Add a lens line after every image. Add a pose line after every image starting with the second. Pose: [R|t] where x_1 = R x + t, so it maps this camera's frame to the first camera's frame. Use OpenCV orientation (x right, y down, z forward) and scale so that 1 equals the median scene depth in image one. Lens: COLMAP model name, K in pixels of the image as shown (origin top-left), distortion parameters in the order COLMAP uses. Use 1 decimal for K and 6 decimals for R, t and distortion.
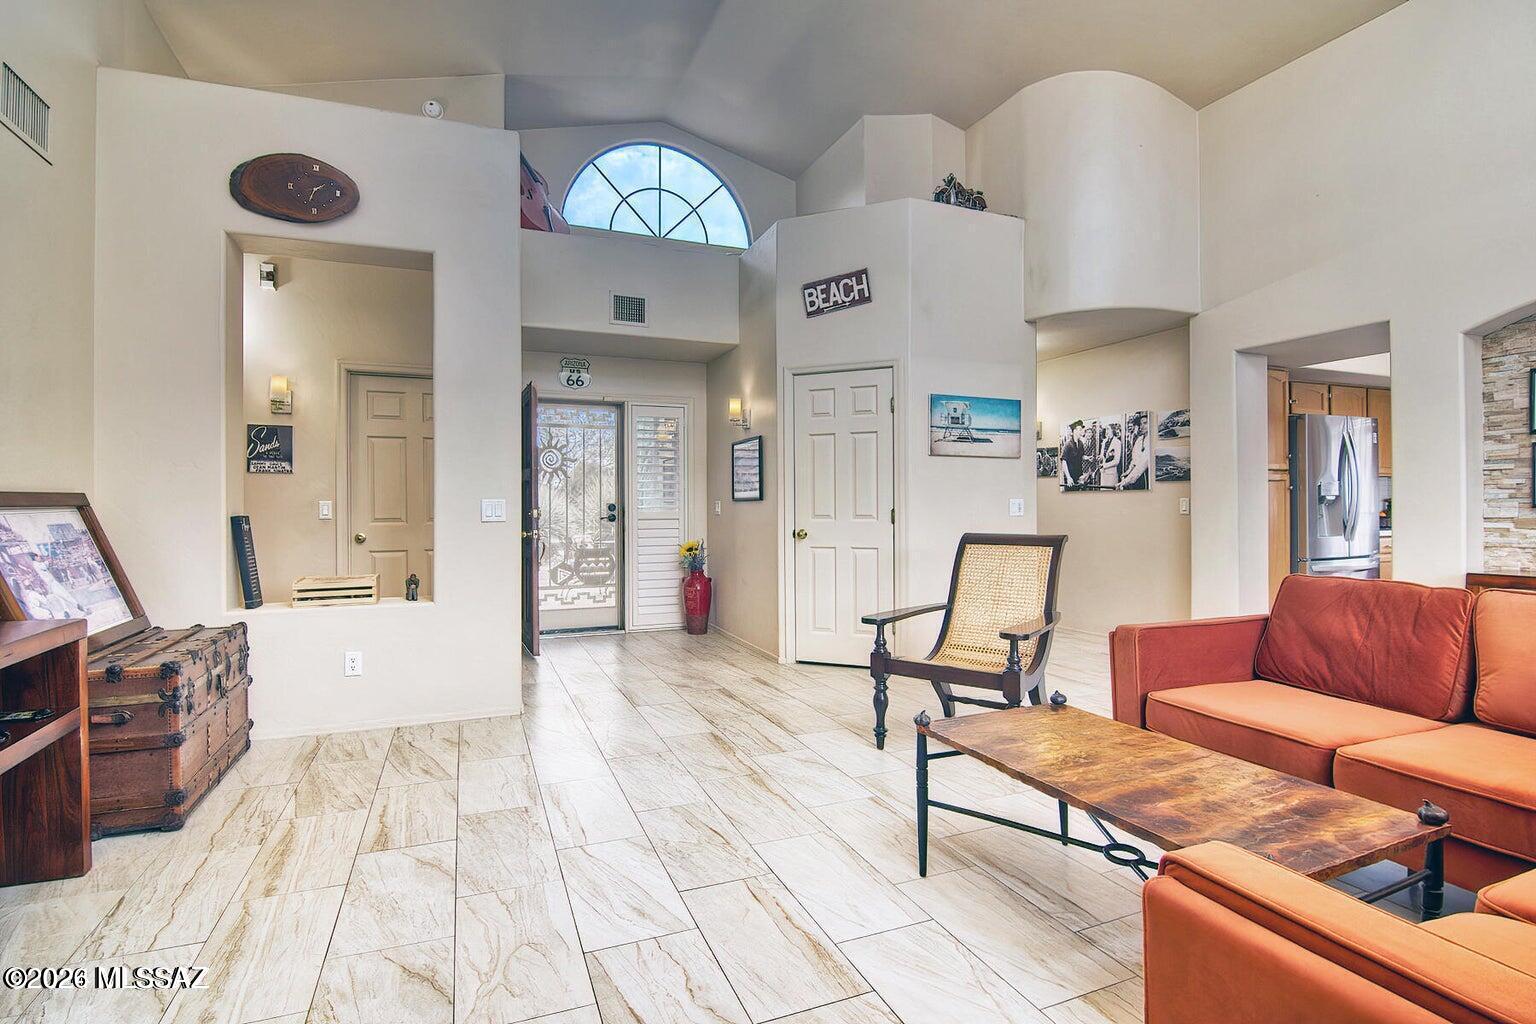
lens RADIAL K [[737.2, 0, 762.8], [0, 737.2, 509.8], [0, 0, 1]] dist [-0.014553, -0.005303]
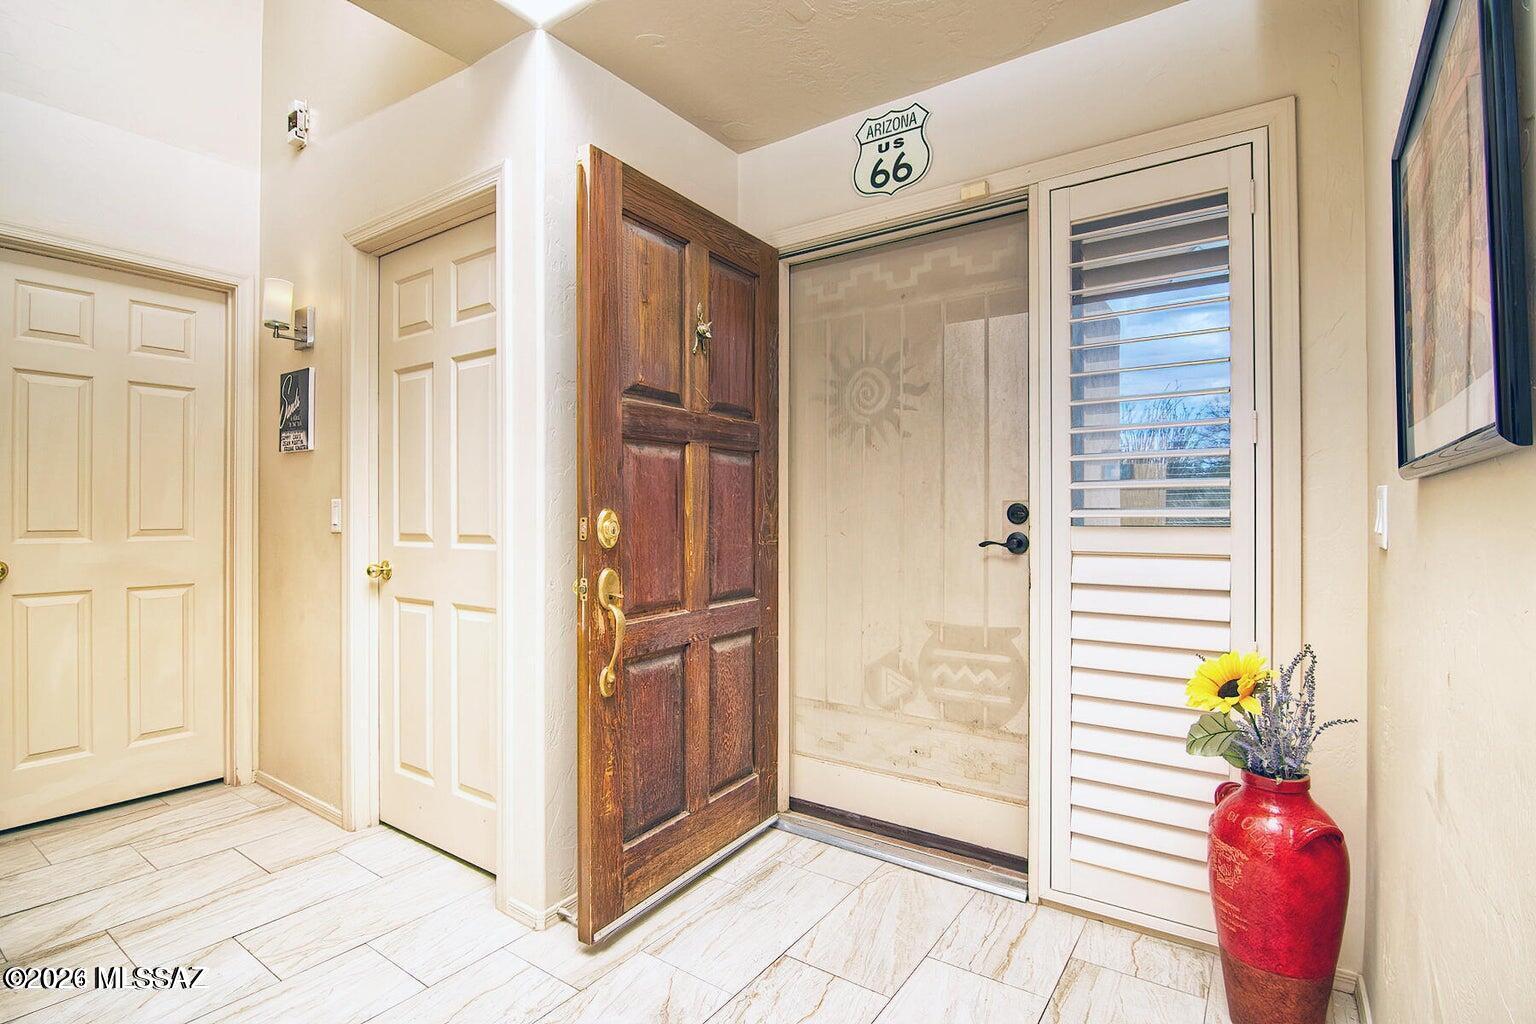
lens RADIAL K [[737.2, 0, 762.8], [0, 737.2, 509.8], [0, 0, 1]] dist [-0.014553, -0.005303]
pose [[0.538477, 0.001032, -0.842640, 0.021289], [-0.005273, 0.999984, -0.002145, -0.003451], [0.842624, 0.005598, 0.538474, 0.730701]]
